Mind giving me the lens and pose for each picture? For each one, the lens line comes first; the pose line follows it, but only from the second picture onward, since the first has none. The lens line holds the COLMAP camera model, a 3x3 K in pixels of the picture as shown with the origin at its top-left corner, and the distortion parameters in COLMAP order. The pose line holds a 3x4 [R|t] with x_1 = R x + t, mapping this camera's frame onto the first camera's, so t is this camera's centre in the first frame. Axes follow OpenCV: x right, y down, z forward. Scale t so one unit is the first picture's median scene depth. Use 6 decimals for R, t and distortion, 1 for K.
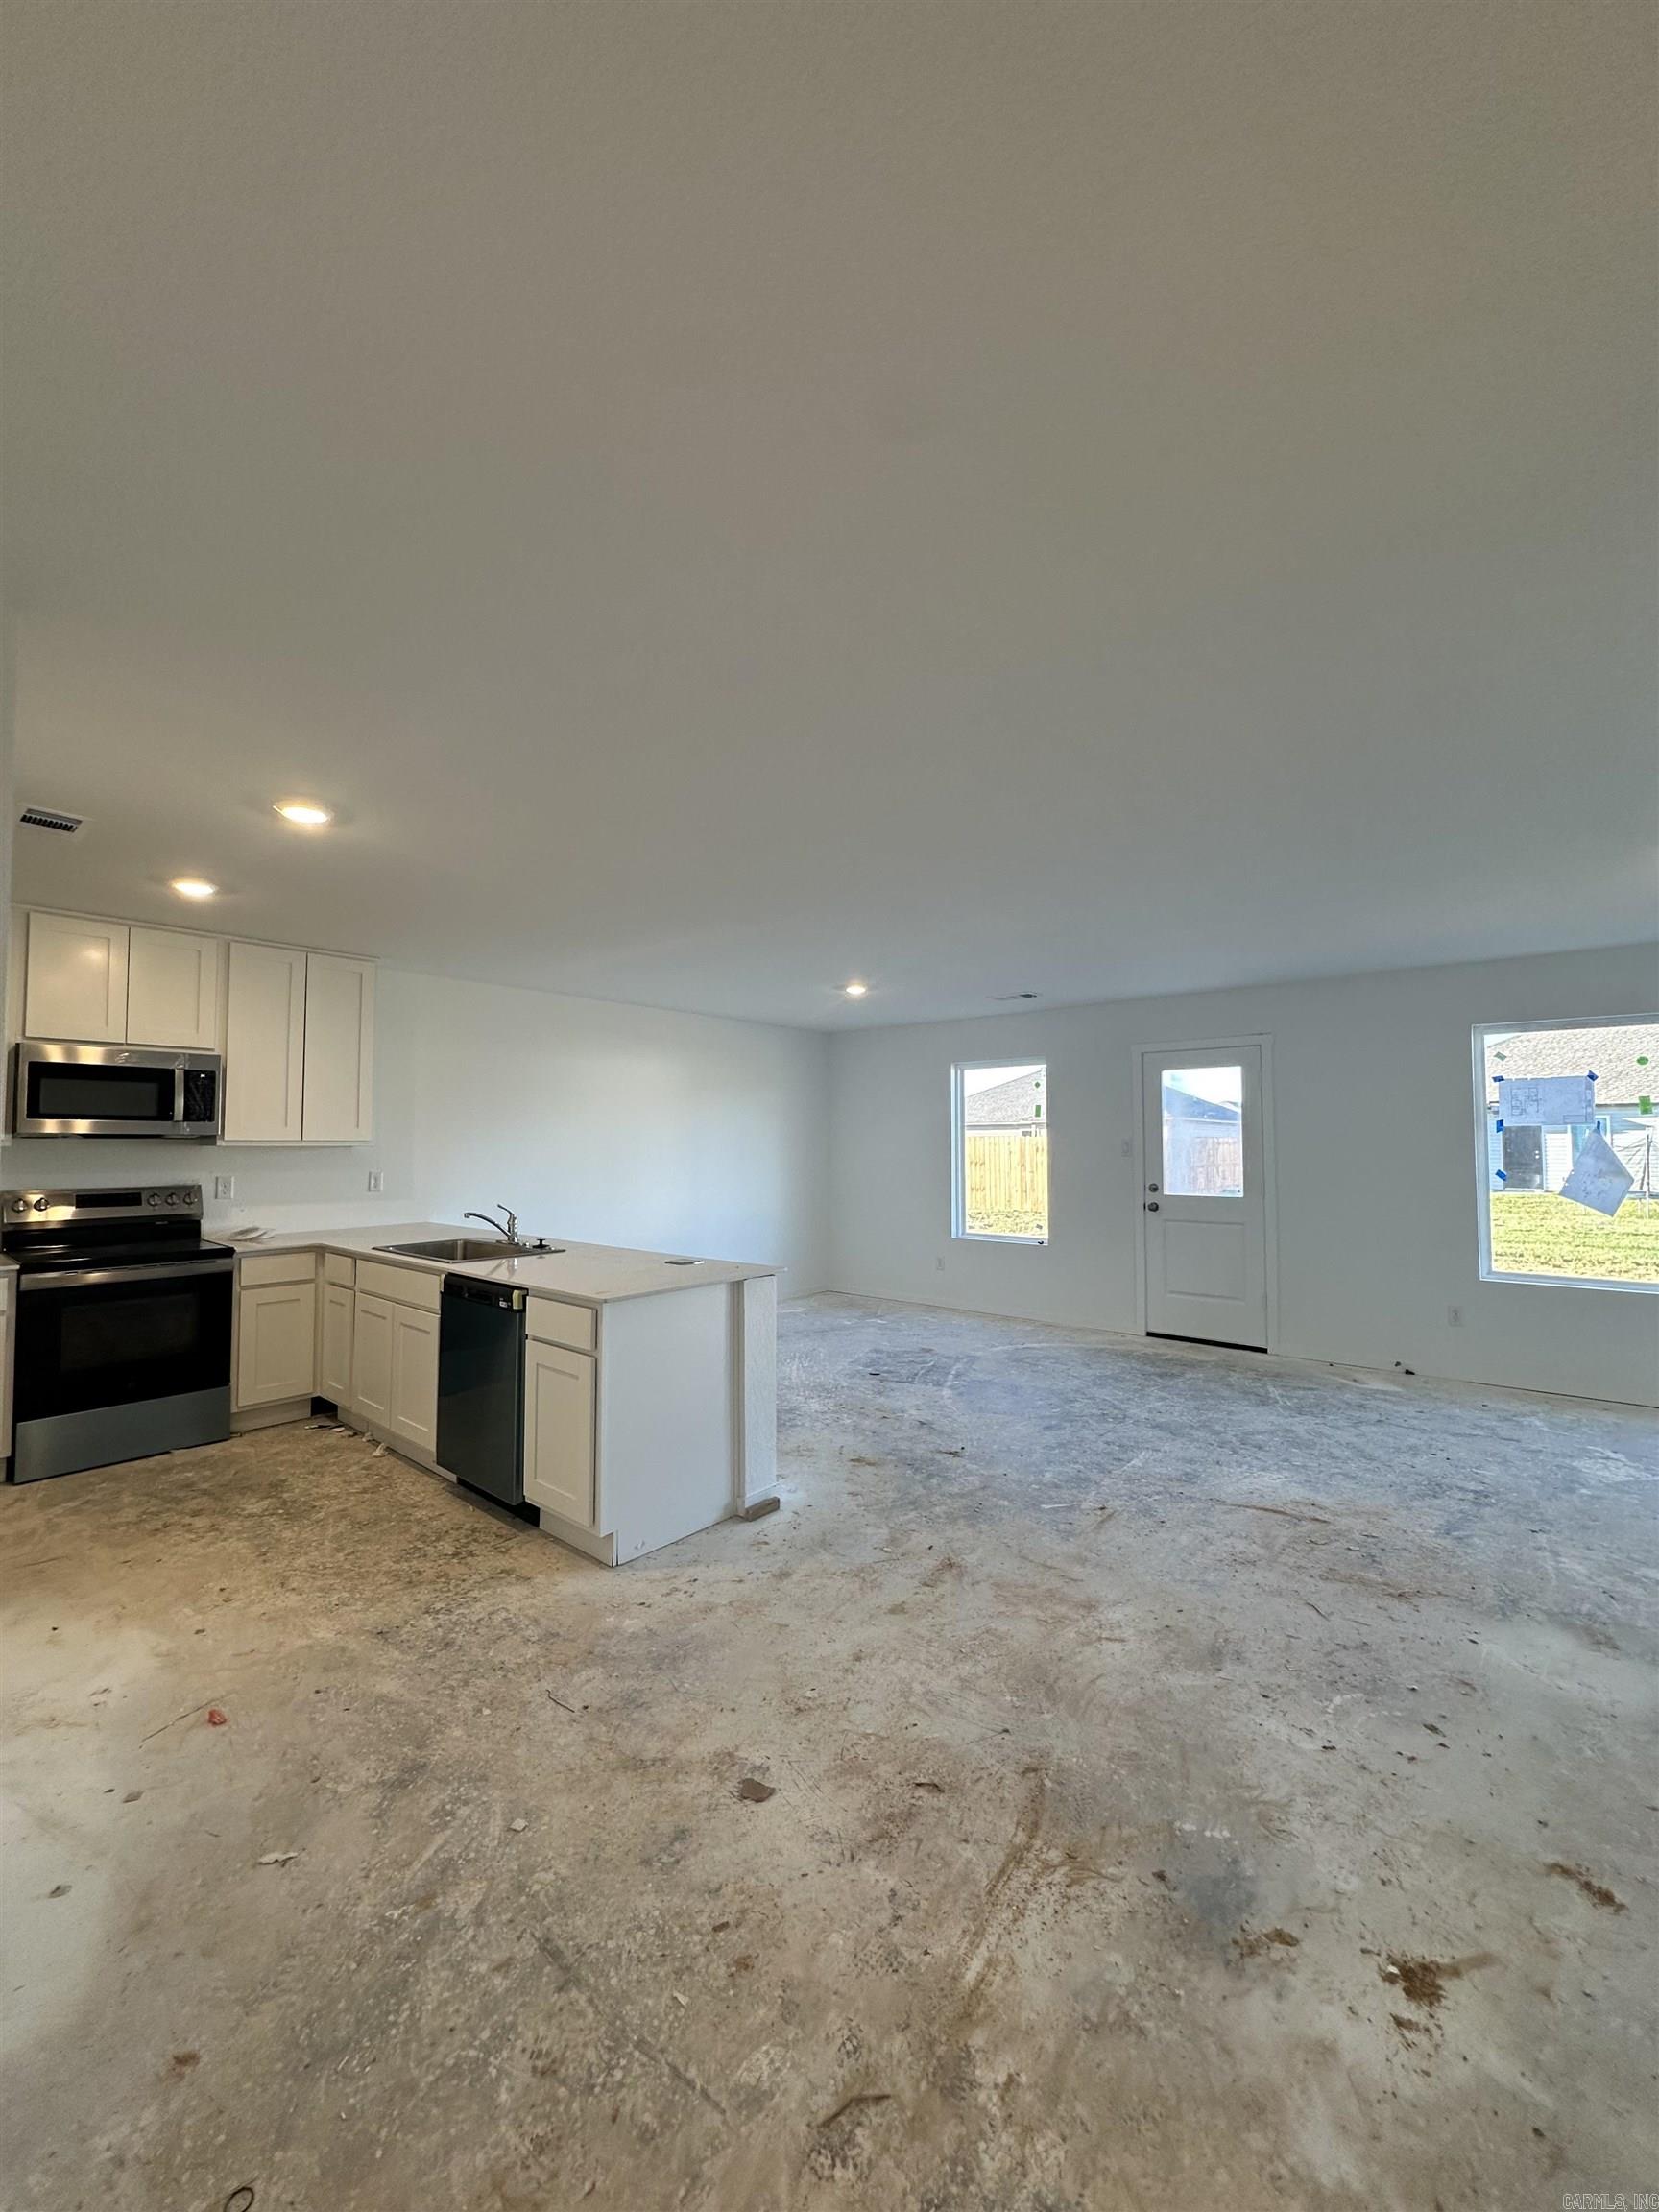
lens RADIAL K [[884.3, 0, 830.3], [0, 884.3, 1106.6], [0, 0, 1]] dist [-0.004247, 0.001191]
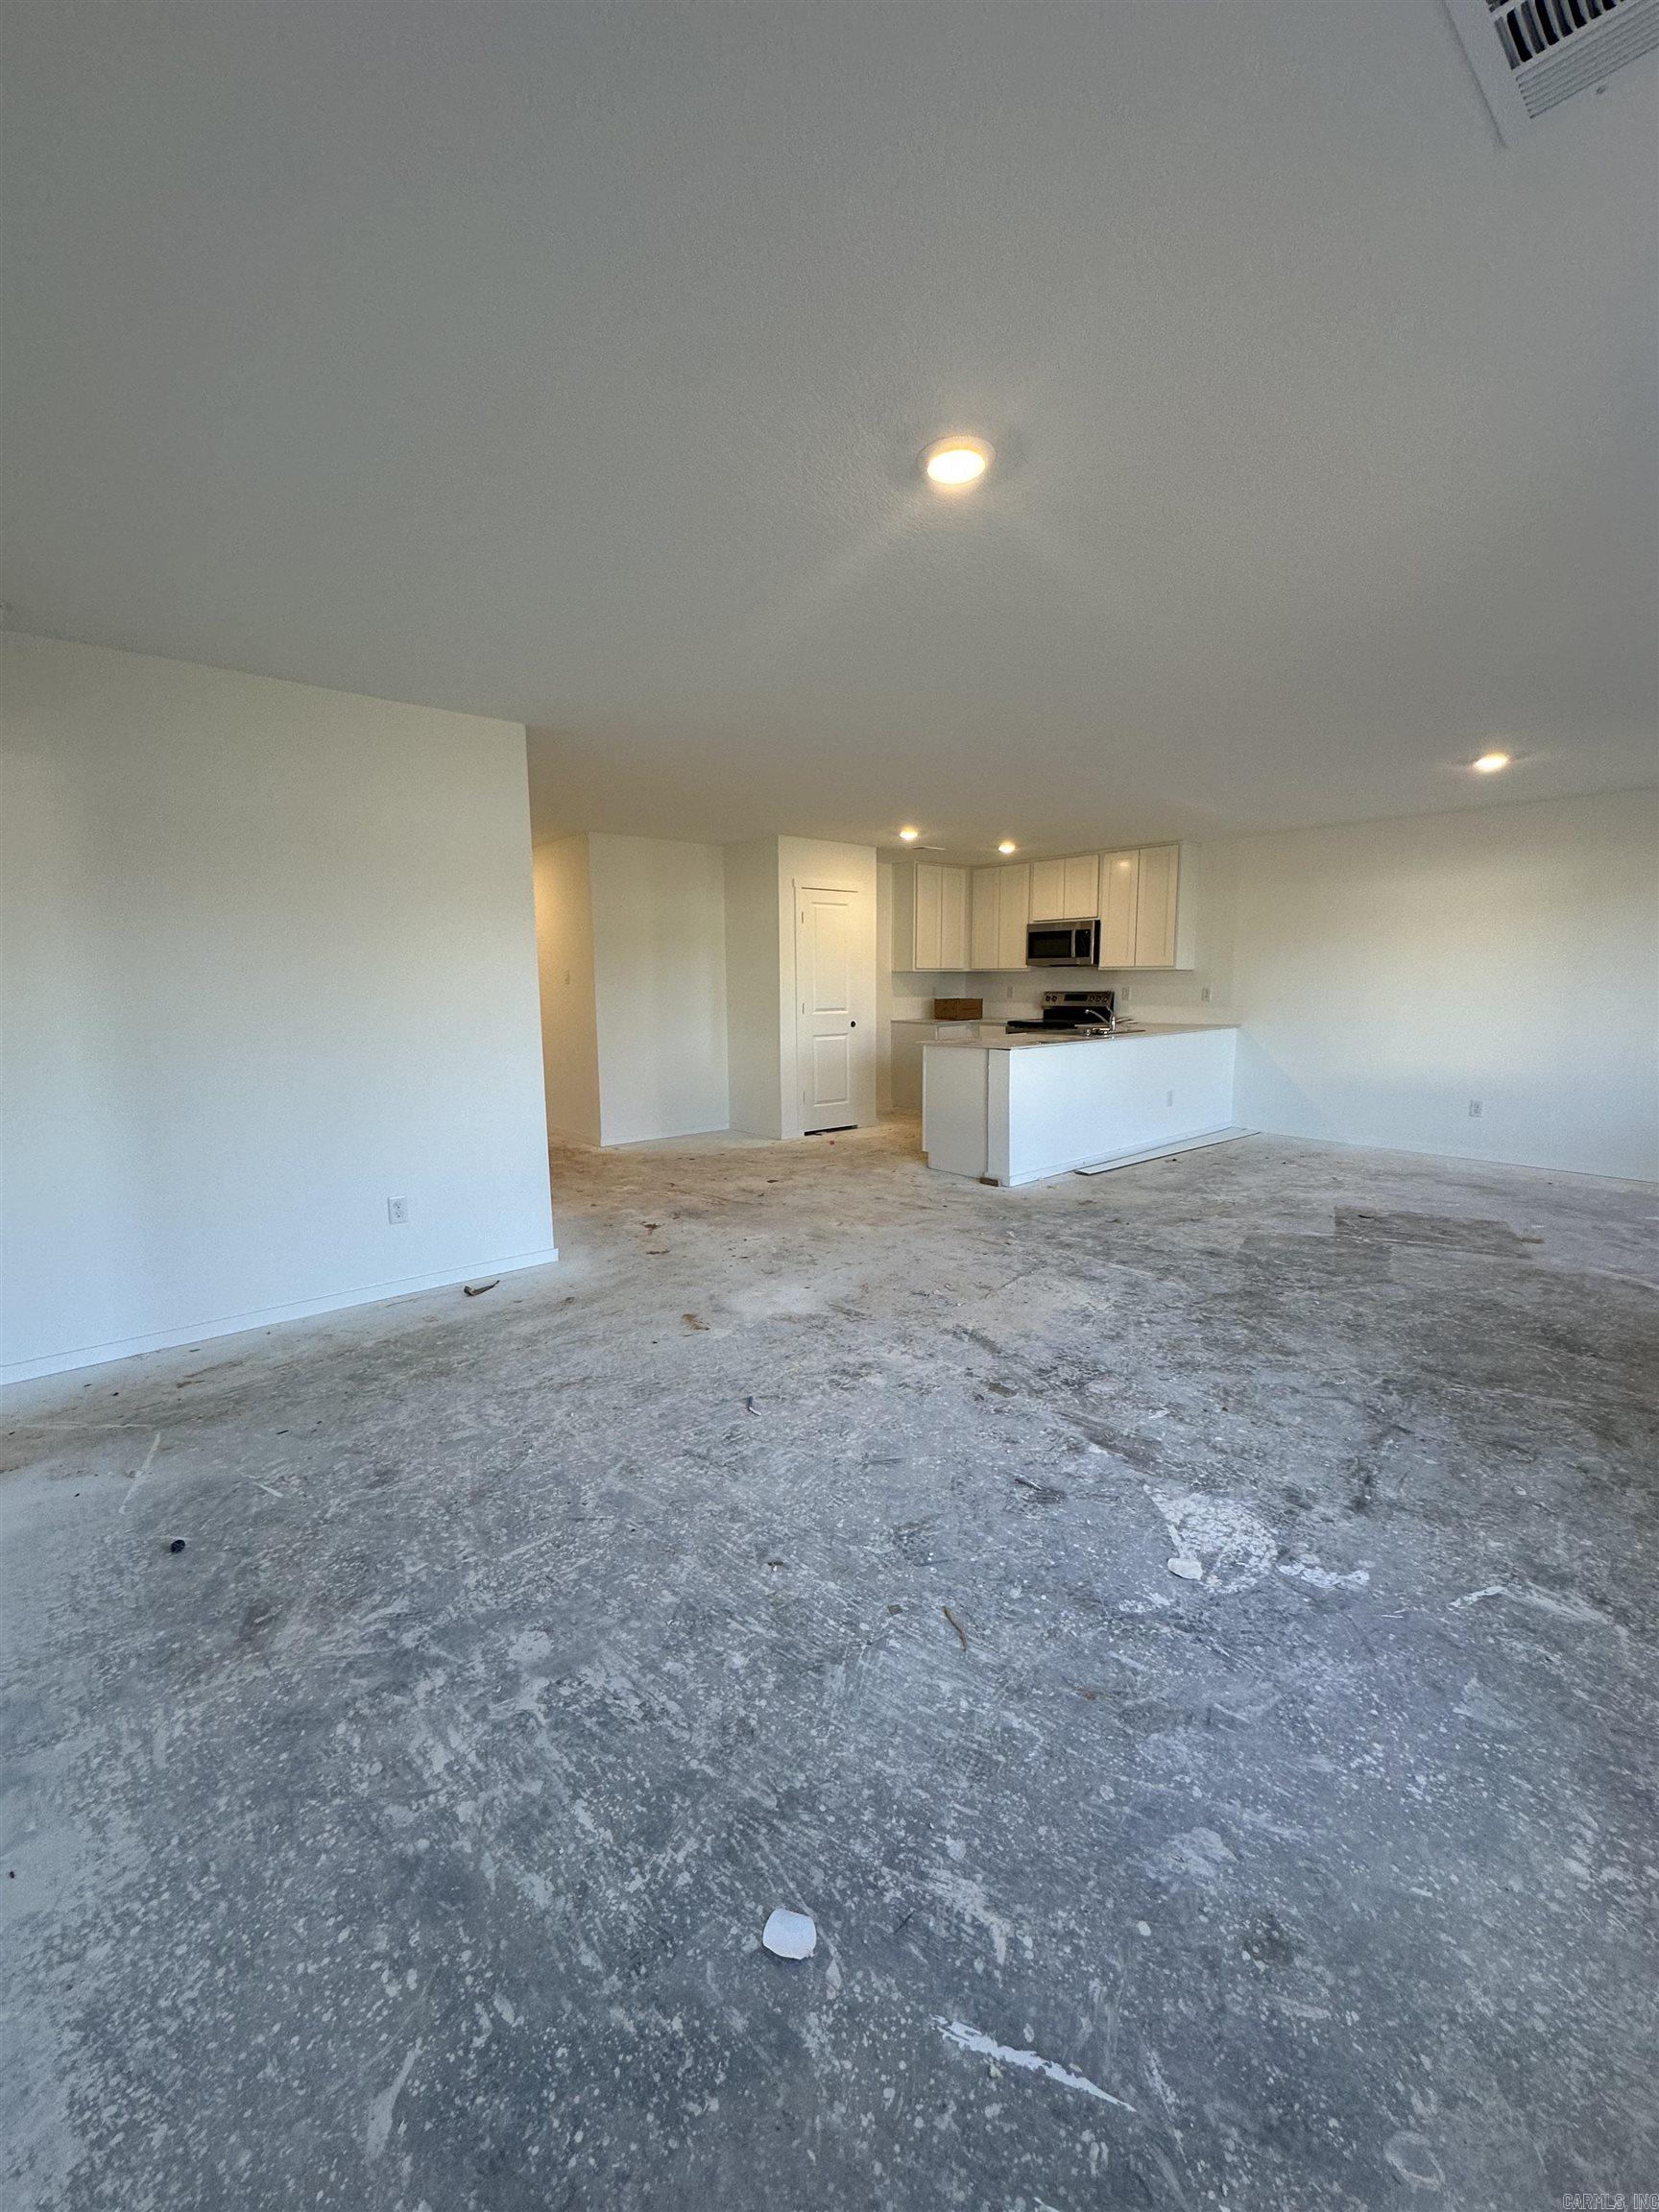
lens RADIAL K [[884.3, 0, 823.8], [0, 884.3, 1101.0], [0, 0, 1]] dist [-0.004247, 0.001191]
pose [[-0.152427, 0.141723, -0.978101, 1.368443], [0.051381, 0.989463, 0.135362, 0.039663], [0.986978, -0.029623, -0.158102, 0.793866]]
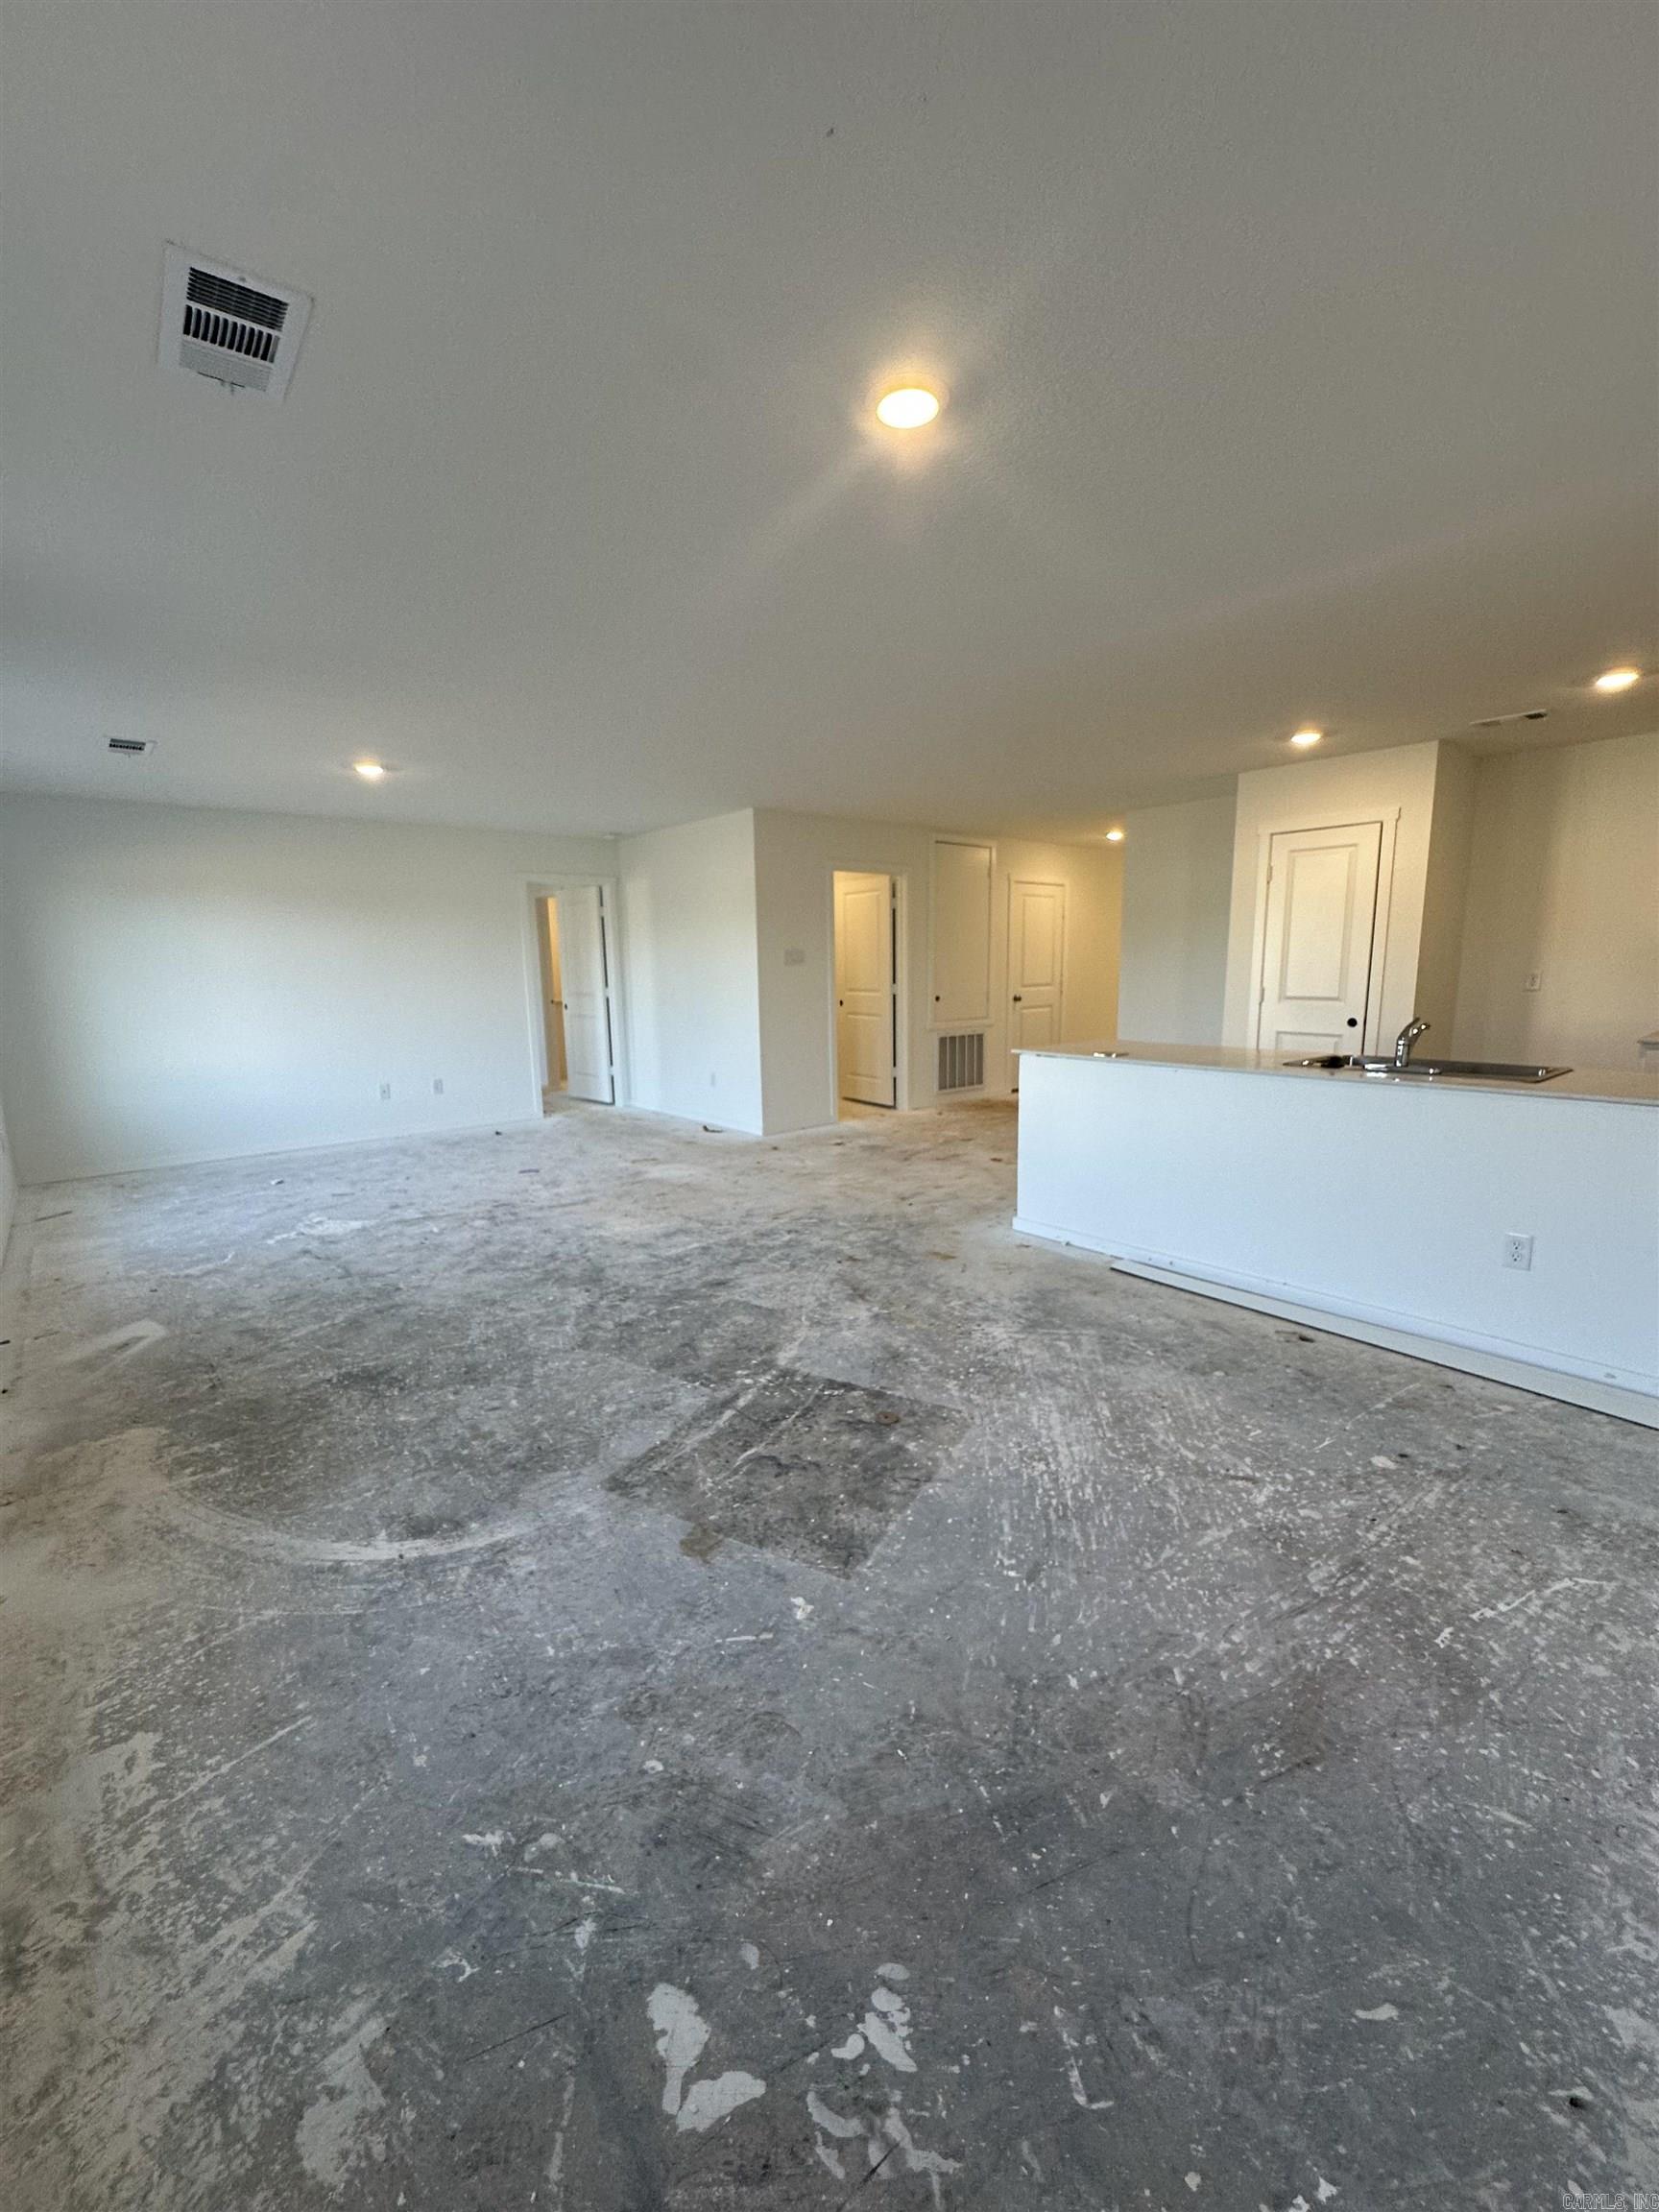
lens RADIAL K [[884.3, 0, 824.5], [0, 884.3, 1111.3], [0, 0, 1]] dist [-0.004247, 0.001191]
pose [[-0.987435, -0.007717, 0.157836, 0.011962], [0.012260, 0.992055, 0.125207, 0.096488], [-0.157549, 0.125569, -0.979495, 1.961782]]
